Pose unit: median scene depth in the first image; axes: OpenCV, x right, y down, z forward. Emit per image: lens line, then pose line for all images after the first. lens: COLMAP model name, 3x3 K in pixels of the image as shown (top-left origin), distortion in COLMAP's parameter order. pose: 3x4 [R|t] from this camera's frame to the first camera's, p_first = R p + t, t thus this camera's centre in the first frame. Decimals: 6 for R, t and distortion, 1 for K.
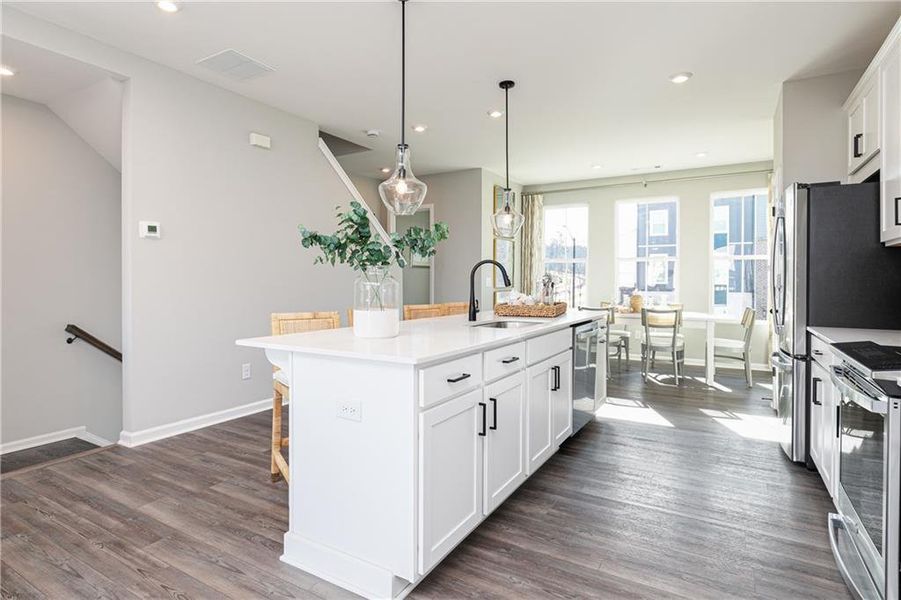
lens RADIAL K [[491.4, 0, 414.5], [0, 491.4, 284.2], [0, 0, 1]] dist [0.003245, 0.000446]
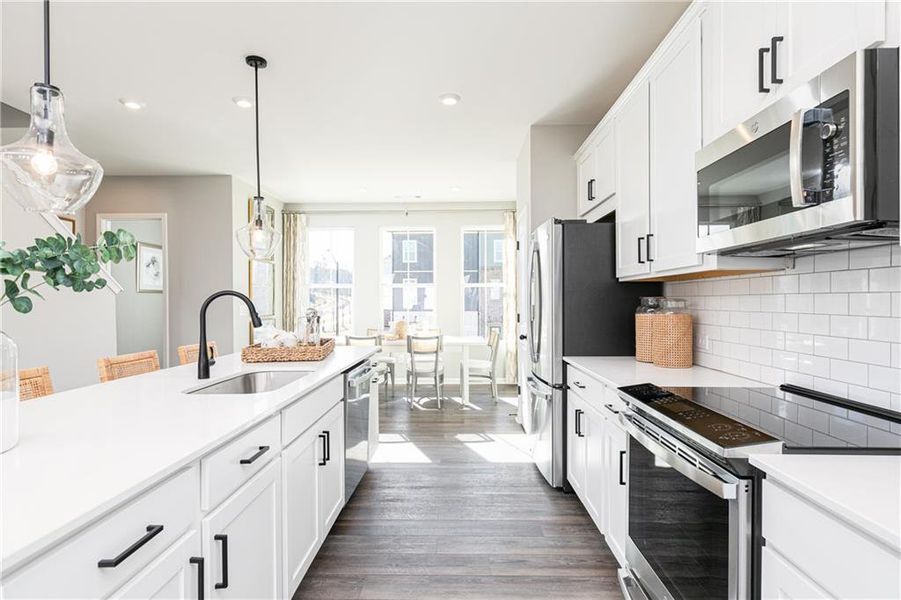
lens RADIAL K [[466.5, 0, 450.5], [0, 466.5, 300.0], [0, 0, 1]] dist [0.001021, -0.000142]
pose [[0.851104, -0.007087, 0.524950, 0.060218], [0.012363, 0.999902, -0.006545, -0.023672], [-0.524852, 0.012060, 0.851108, 0.222069]]
